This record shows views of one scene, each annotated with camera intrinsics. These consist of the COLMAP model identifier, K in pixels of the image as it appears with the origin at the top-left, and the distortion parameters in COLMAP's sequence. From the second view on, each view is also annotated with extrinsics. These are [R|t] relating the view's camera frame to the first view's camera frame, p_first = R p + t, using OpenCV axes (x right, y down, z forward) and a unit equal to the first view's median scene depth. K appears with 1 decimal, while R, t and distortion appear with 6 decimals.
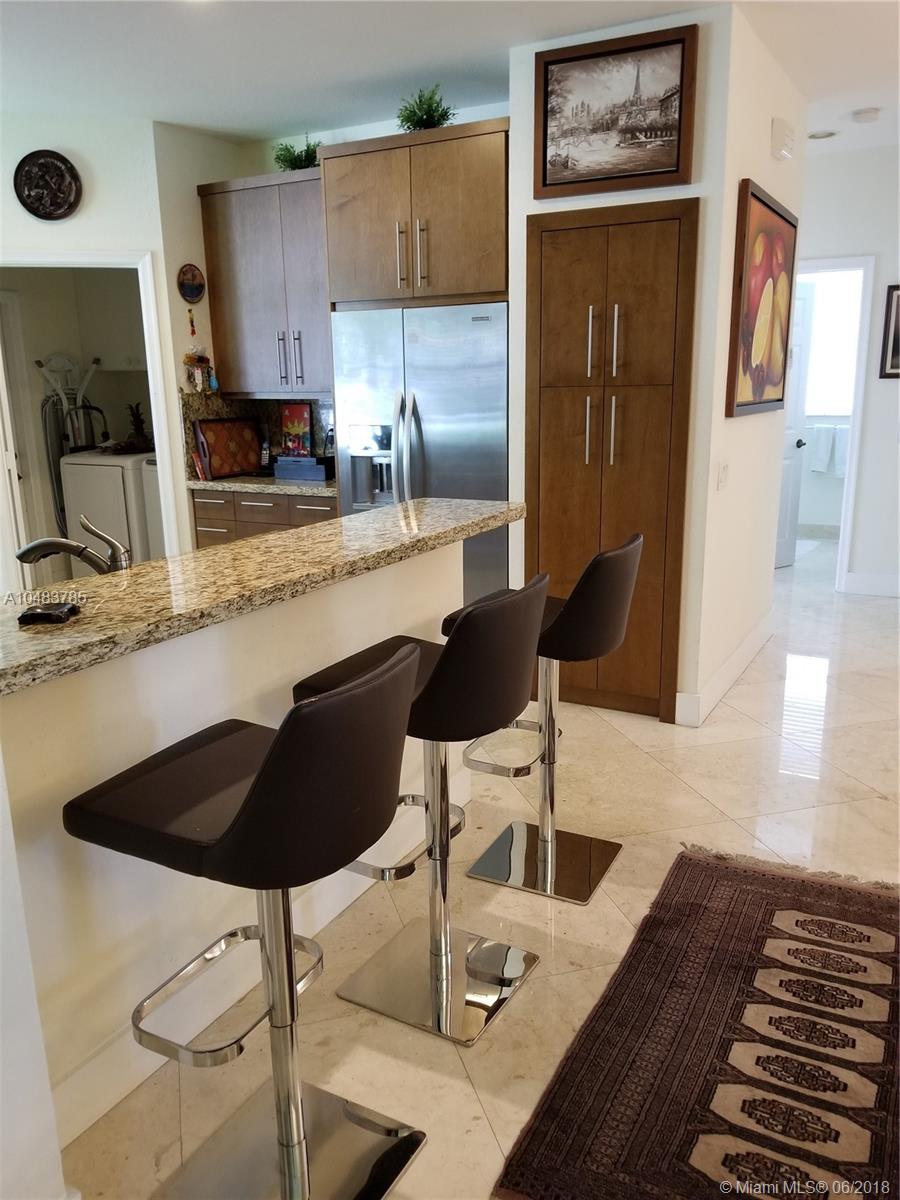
lens RADIAL K [[945.3, 0, 450.0], [0, 945.3, 602.5], [0, 0, 1]] dist [0.007066, -0.012197]
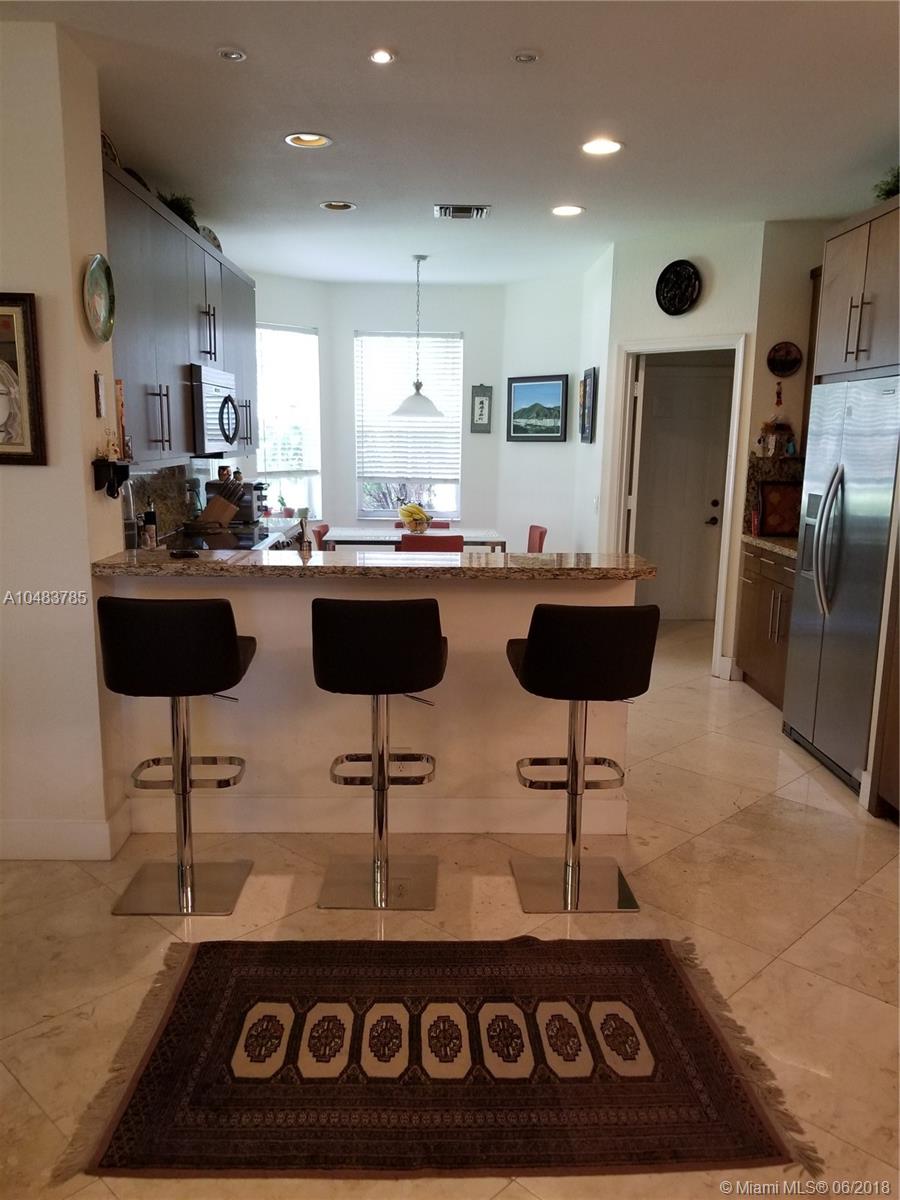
lens RADIAL K [[945.3, 0, 453.2], [0, 945.3, 603.2], [0, 0, 1]] dist [0.007066, -0.012197]
pose [[0.502600, 0.181572, -0.845236, 0.588556], [-0.228187, 0.970886, 0.072878, -0.061263], [0.833861, 0.156243, 0.529400, 0.159830]]
